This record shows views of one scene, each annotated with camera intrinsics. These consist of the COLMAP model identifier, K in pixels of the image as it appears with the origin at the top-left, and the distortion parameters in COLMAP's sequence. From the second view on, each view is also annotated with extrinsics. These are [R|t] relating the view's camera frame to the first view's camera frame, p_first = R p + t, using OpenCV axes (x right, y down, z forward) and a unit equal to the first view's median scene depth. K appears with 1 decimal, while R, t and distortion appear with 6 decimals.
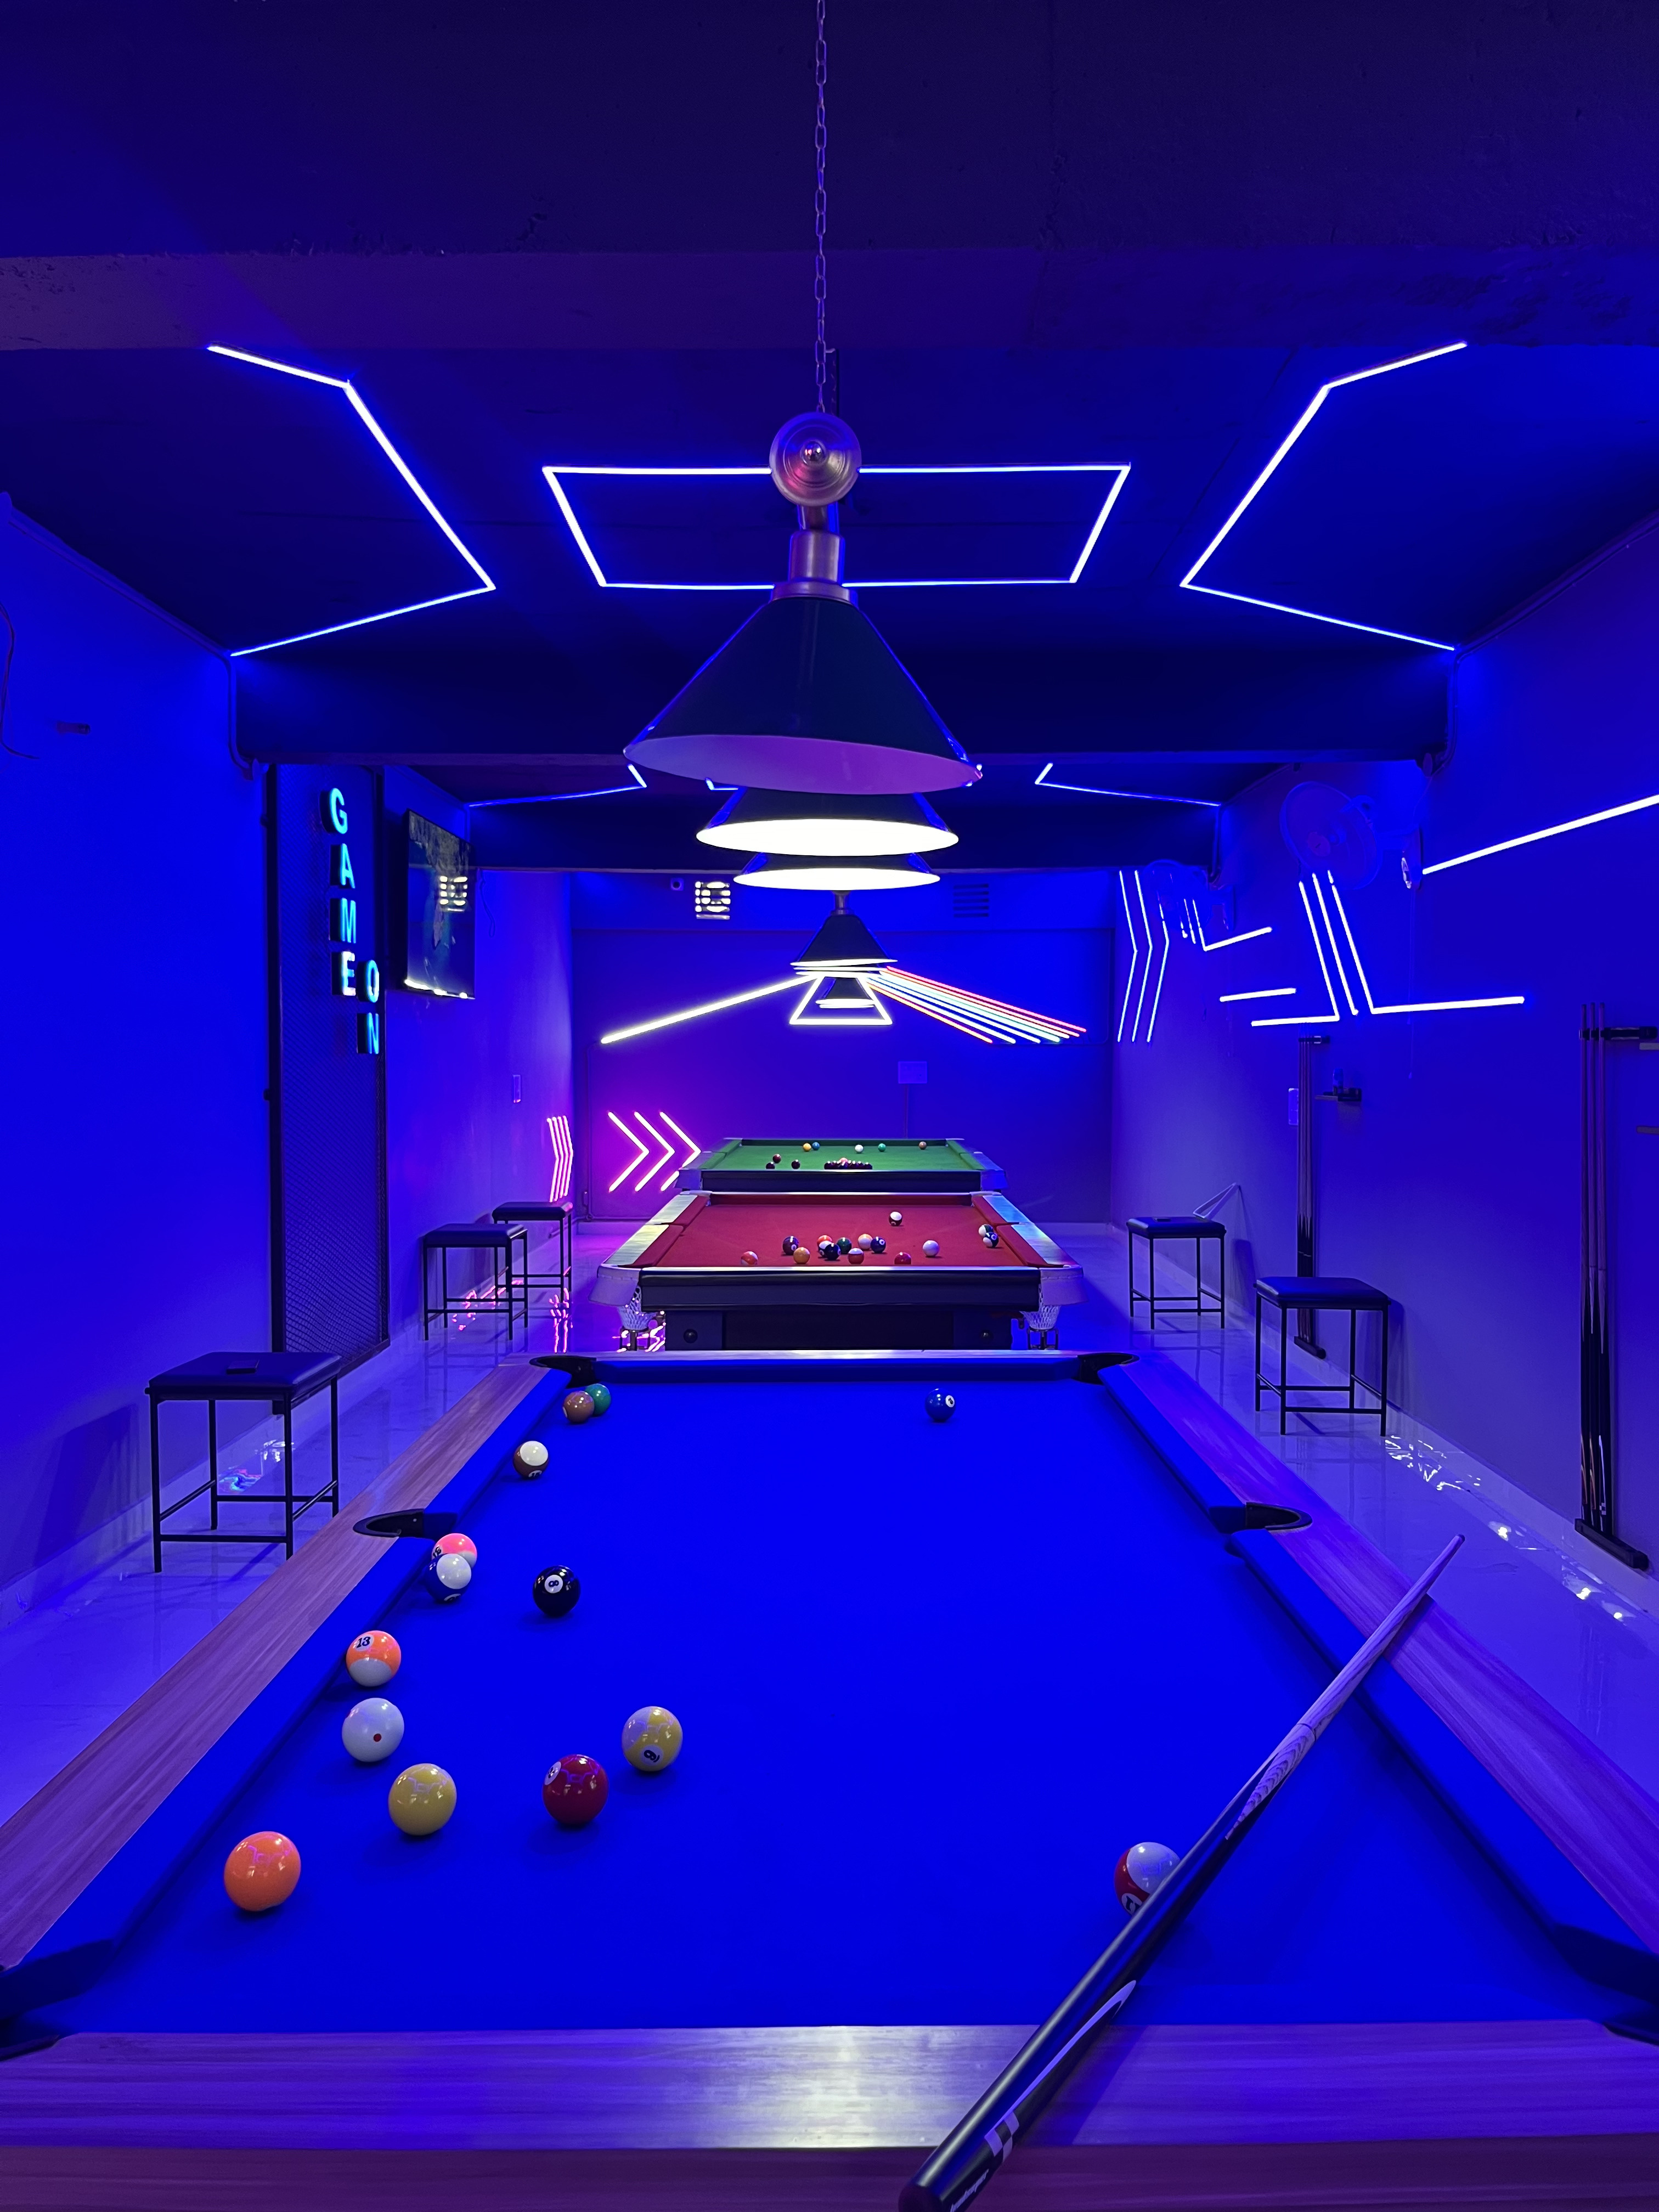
lens RADIAL K [[1674.4, 0, 833.1], [0, 1674.4, 1108.6], [0, 0, 1]] dist [0.007781, 0.003456]
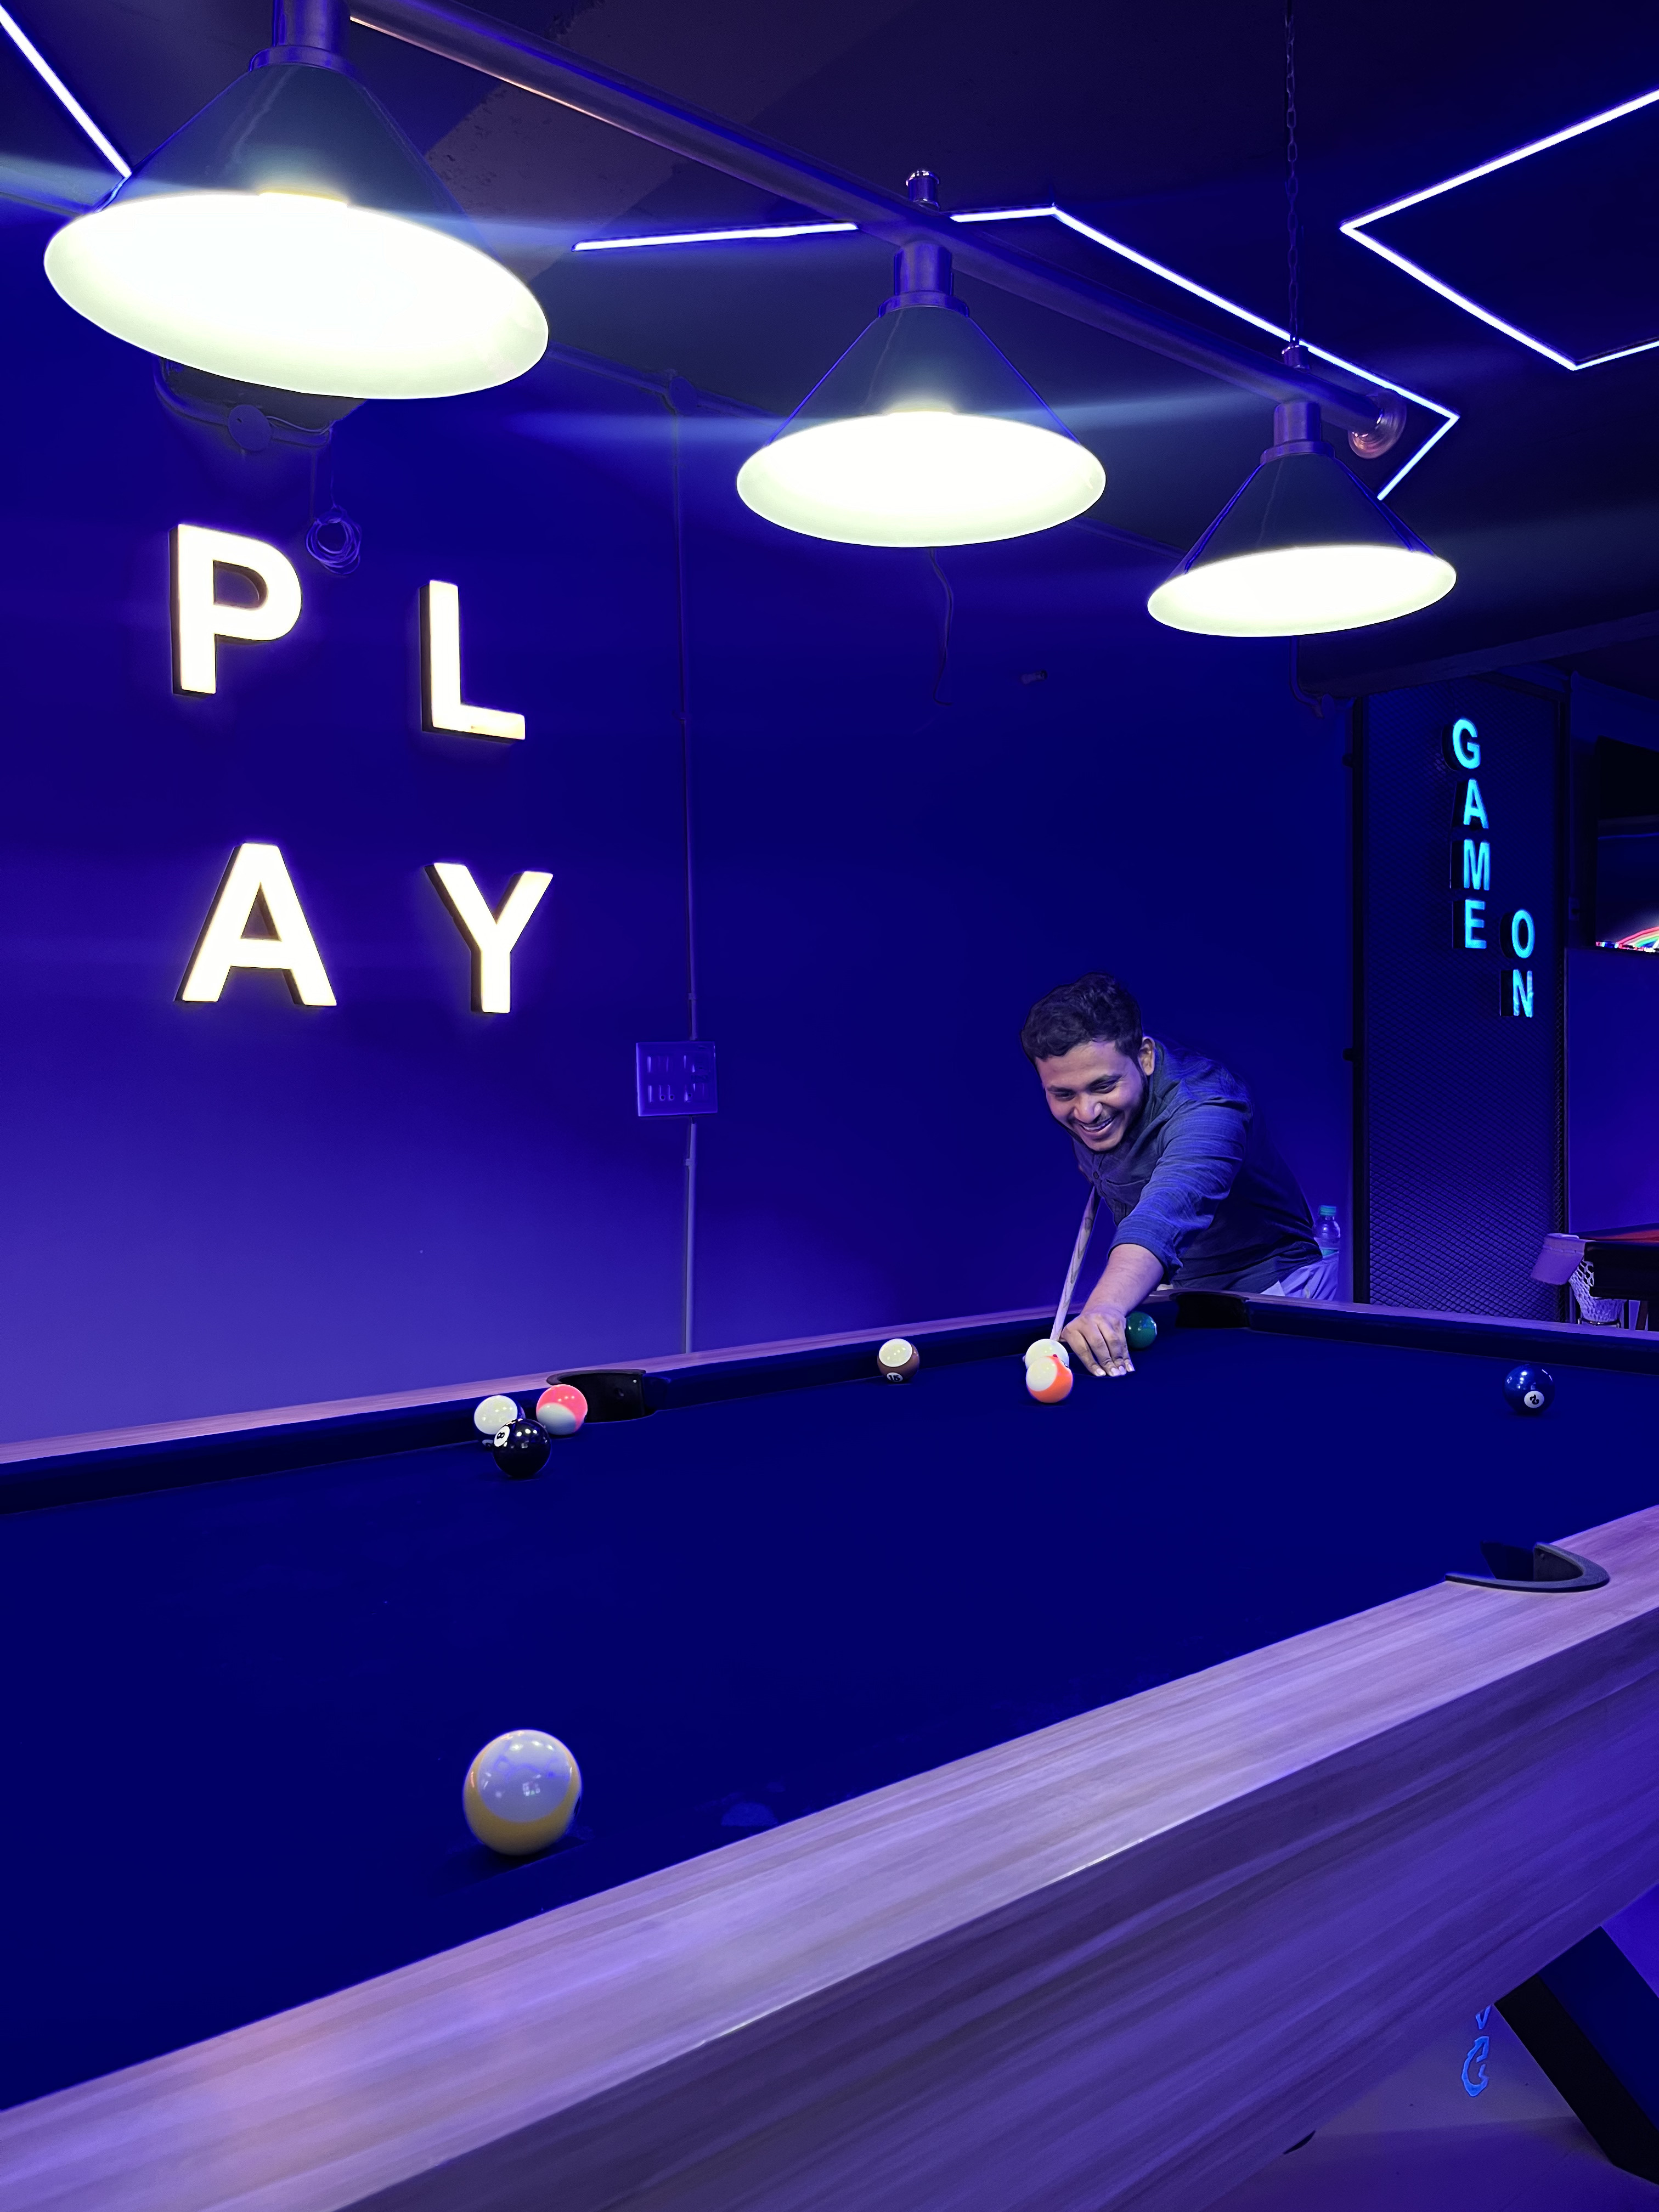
lens RADIAL K [[1674.4, 0, 836.5], [0, 1674.4, 1106.0], [0, 0, 1]] dist [0.007781, 0.003456]
pose [[0.652020, 0.002435, -0.758198, 0.158413], [-0.022021, 0.999634, -0.015727, 0.036009], [0.757882, 0.026951, 0.651834, 0.156636]]
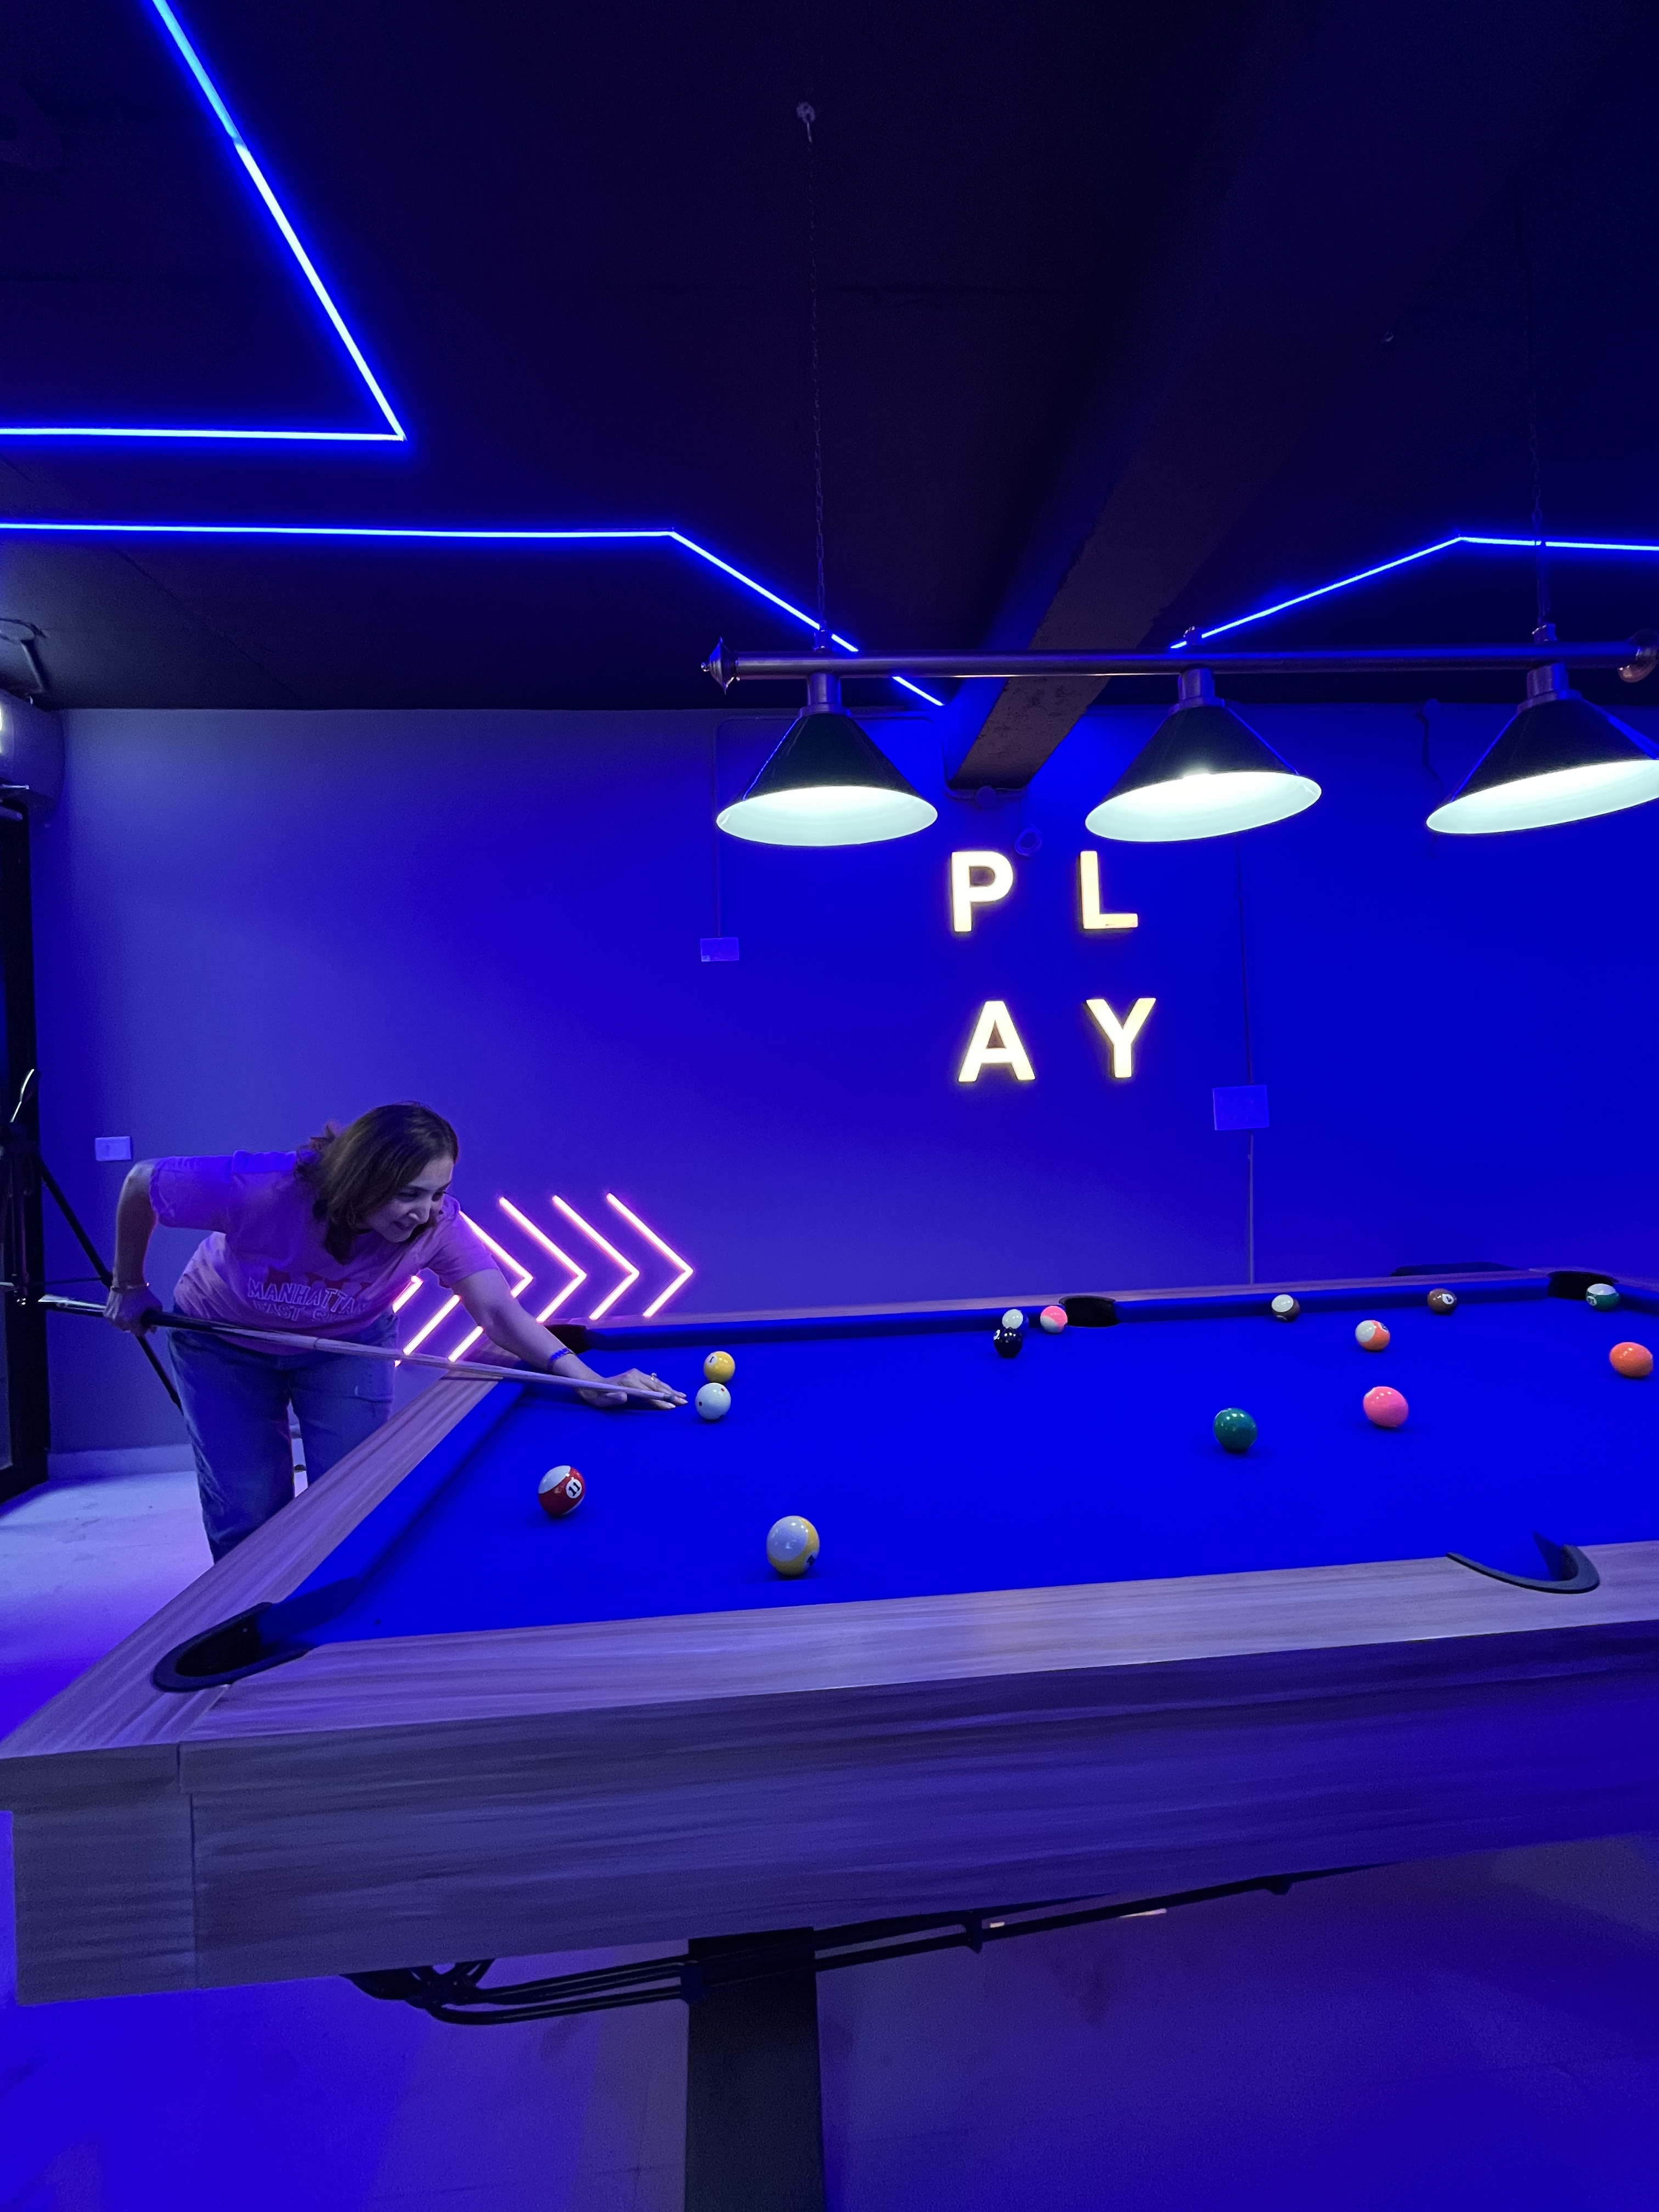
lens RADIAL K [[880.4, 0, 835.9], [0, 880.4, 1099.5], [0, 0, 1]] dist [-0.000311, -0.000204]
pose [[0.077367, -0.003897, -0.996995, 0.172009], [-0.002654, 0.999988, -0.004115, 0.026999], [0.996999, 0.002964, 0.077356, 0.181624]]
